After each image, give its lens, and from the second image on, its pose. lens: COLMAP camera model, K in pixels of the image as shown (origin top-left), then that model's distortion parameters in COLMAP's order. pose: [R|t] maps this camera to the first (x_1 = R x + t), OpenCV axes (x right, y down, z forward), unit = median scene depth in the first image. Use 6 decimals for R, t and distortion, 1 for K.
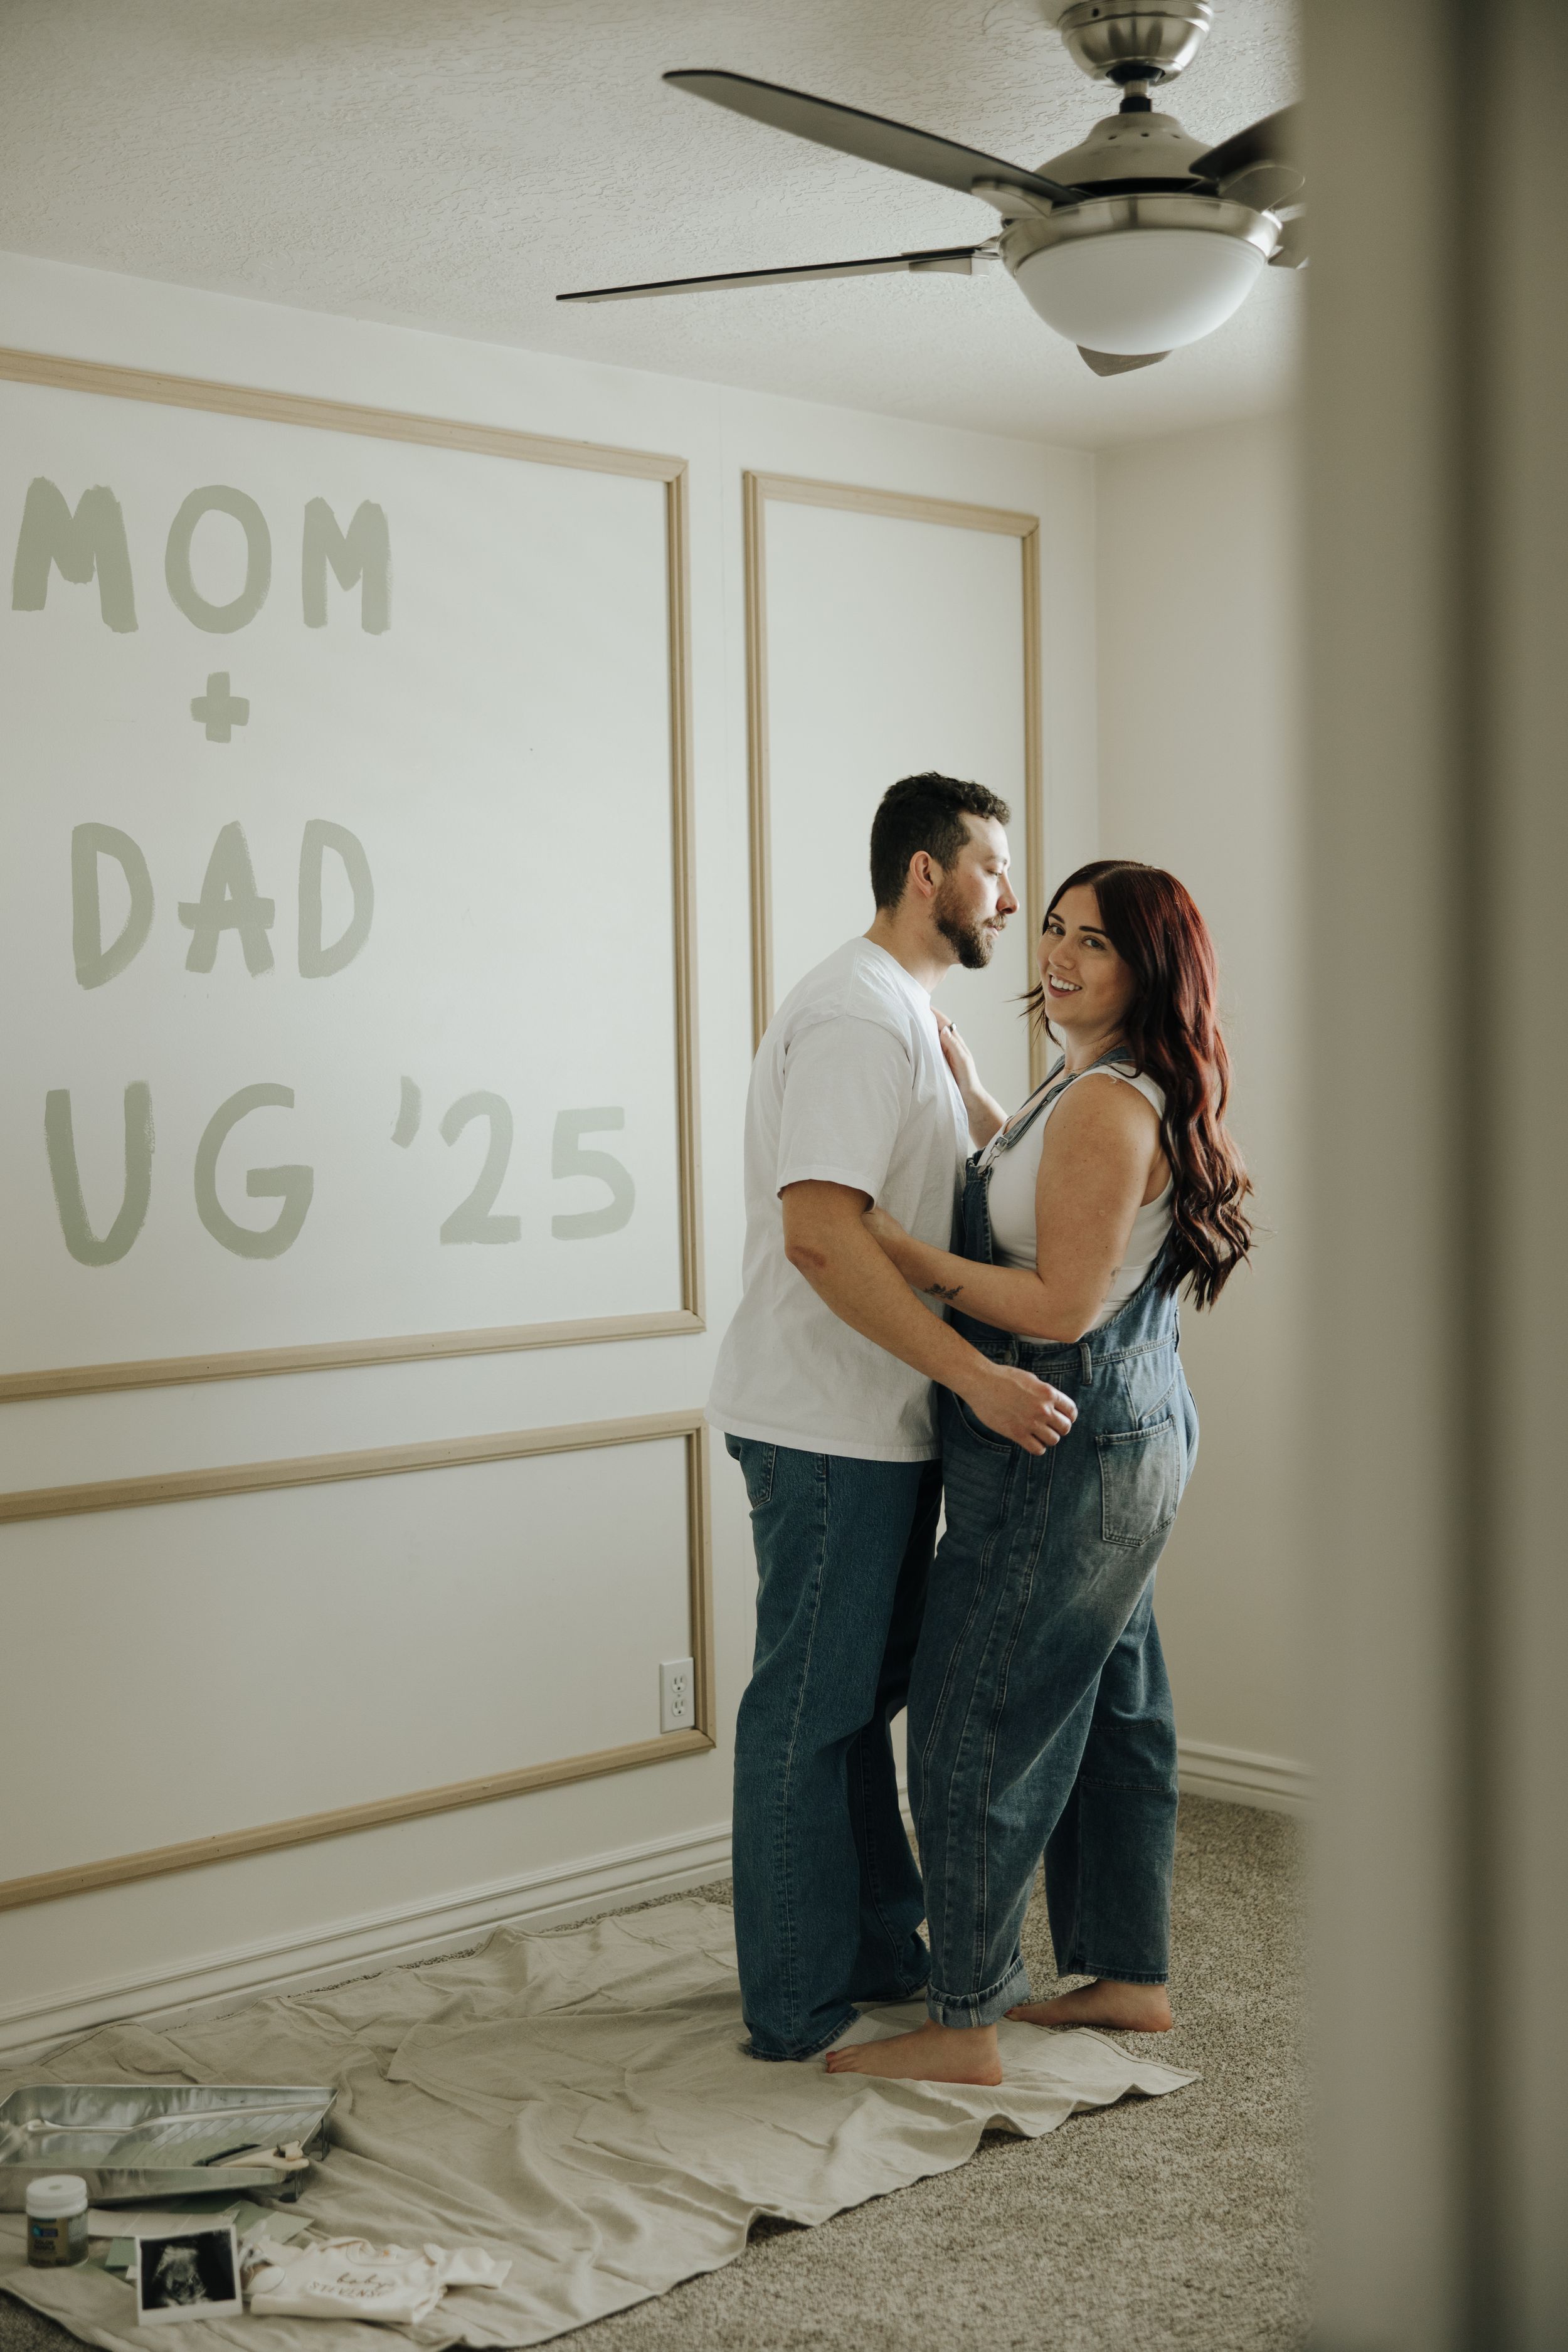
lens RADIAL K [[3098.9, 0, 784.0], [0, 3098.9, 1176.0], [0, 0, 1]] dist [0.008478, 0.043382]
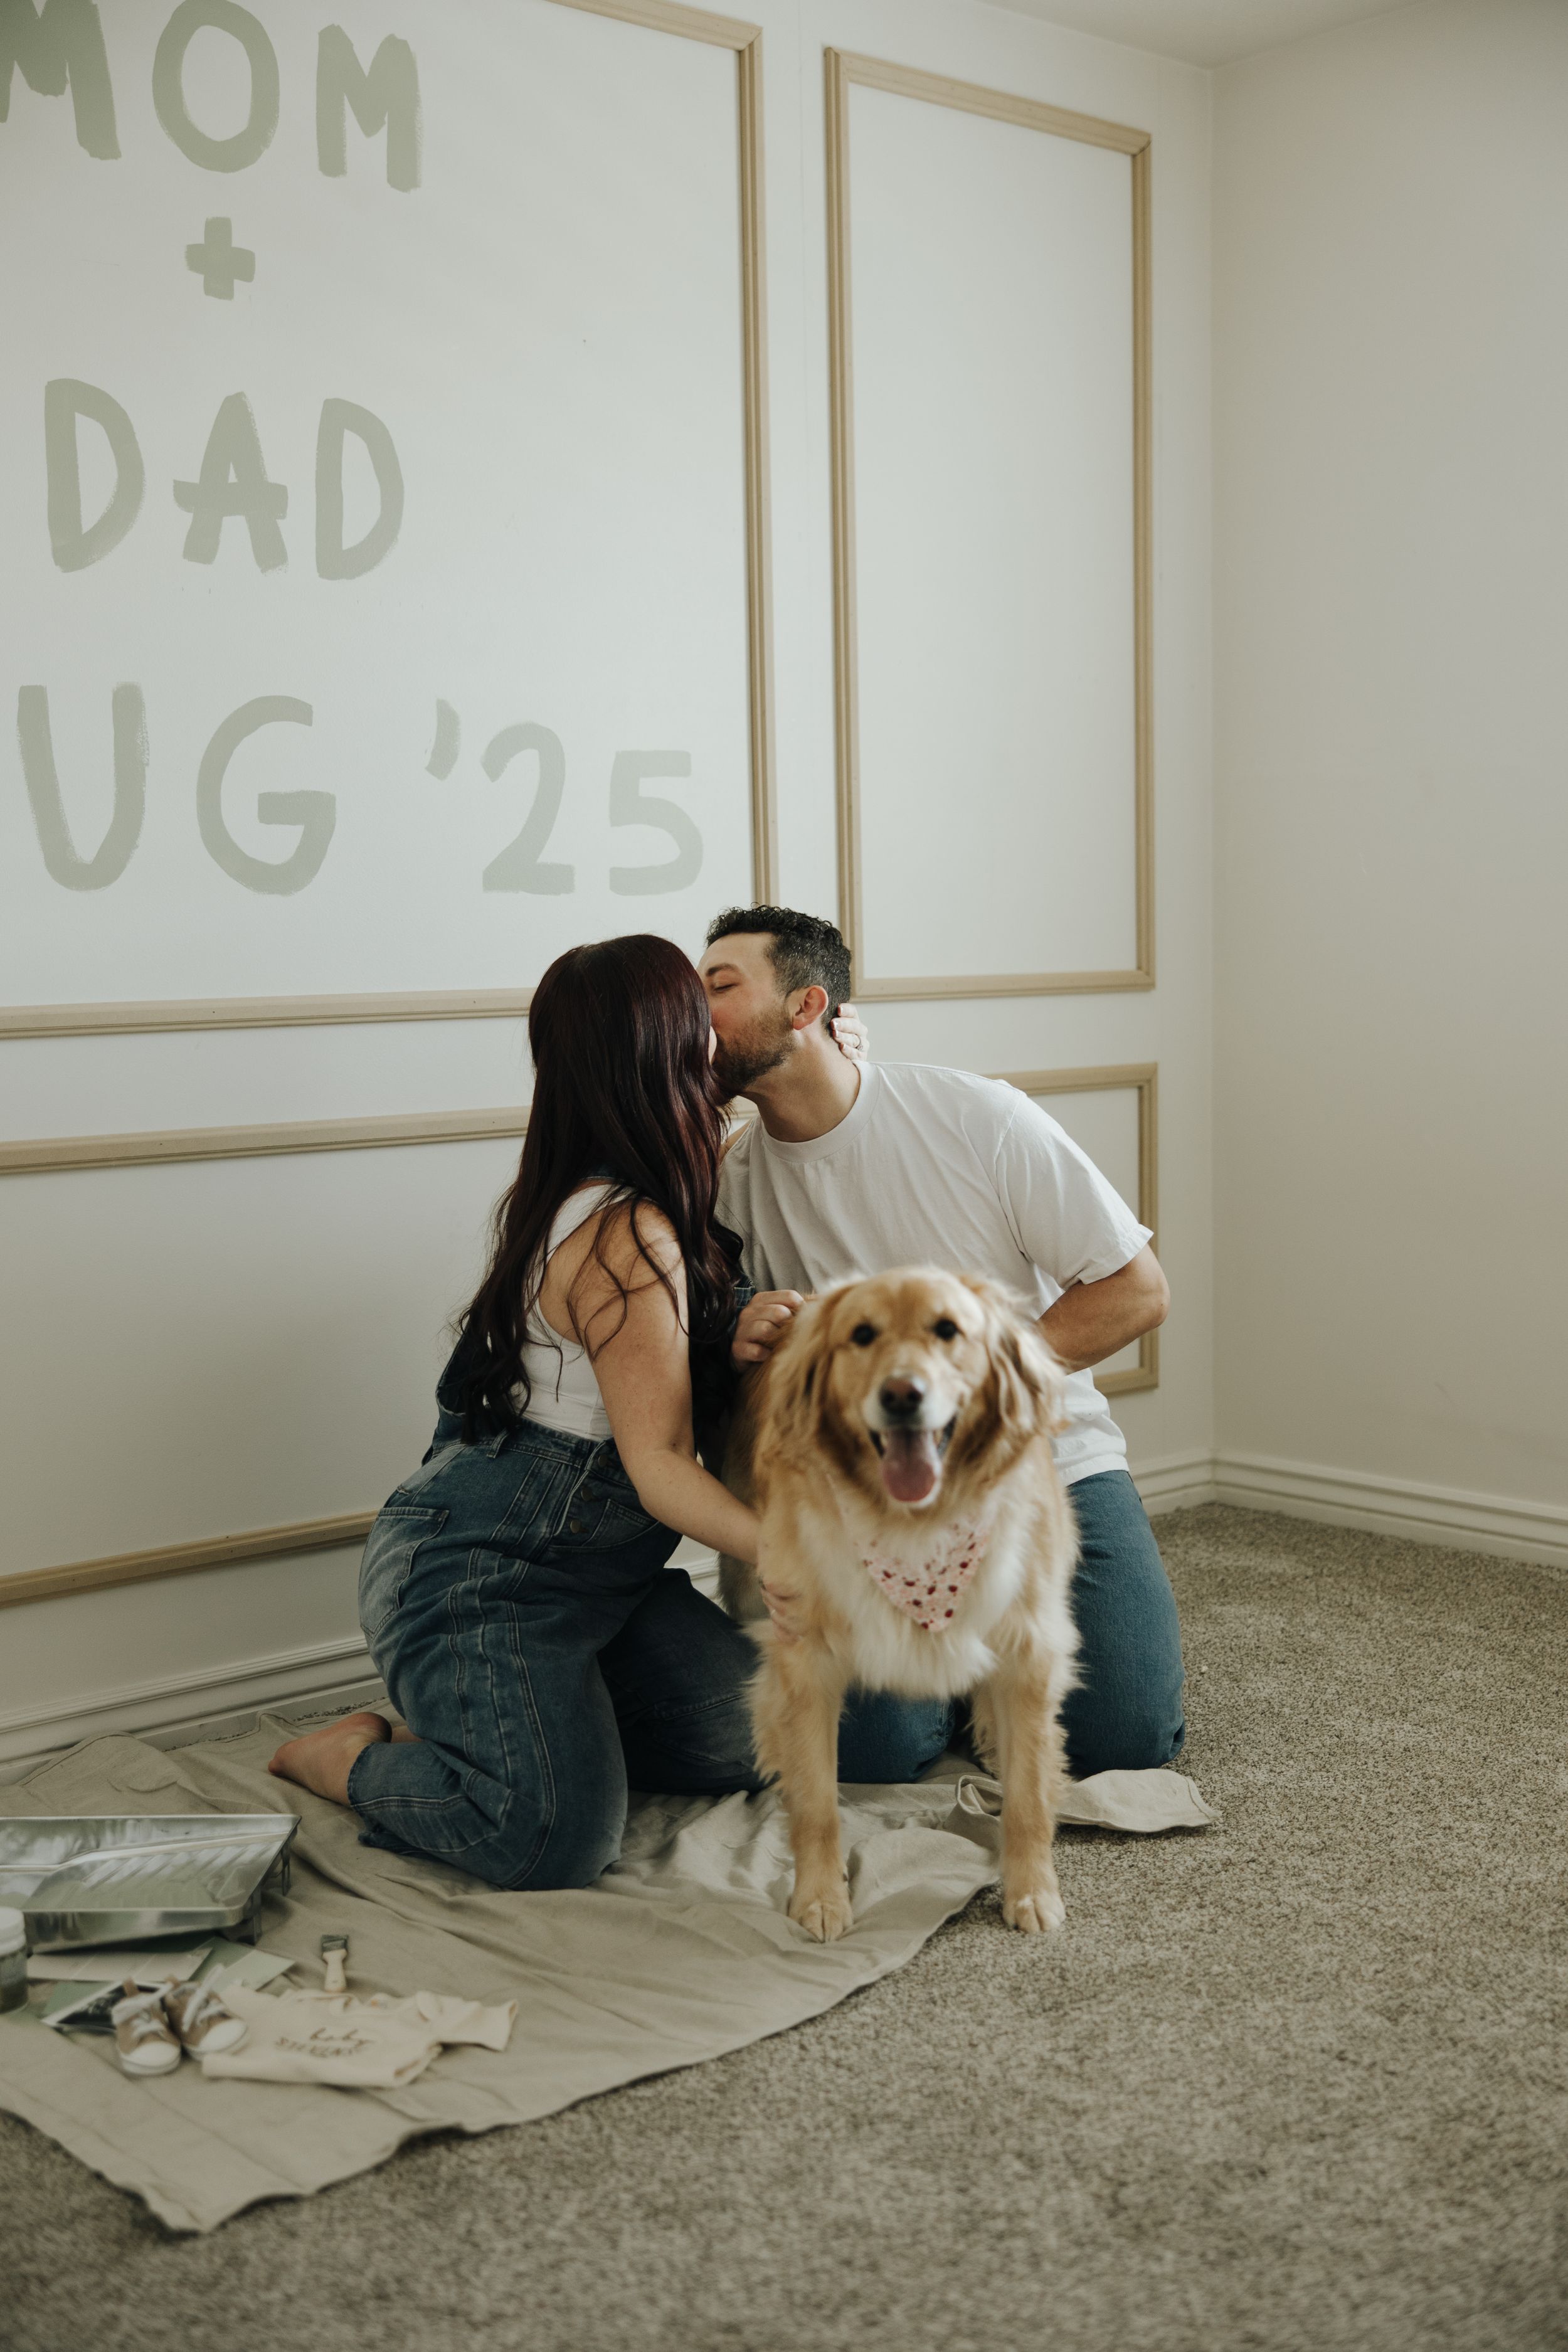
lens RADIAL K [[2725.9, 0, 784.0], [0, 2725.9, 1176.0], [0, 0, 1]] dist [0.006734, 0.005879]
pose [[0.999210, 0.002557, -0.039649, 0.009575], [-0.000493, 0.998648, 0.051978, 0.076115], [0.039729, -0.051918, 0.997861, 0.250602]]
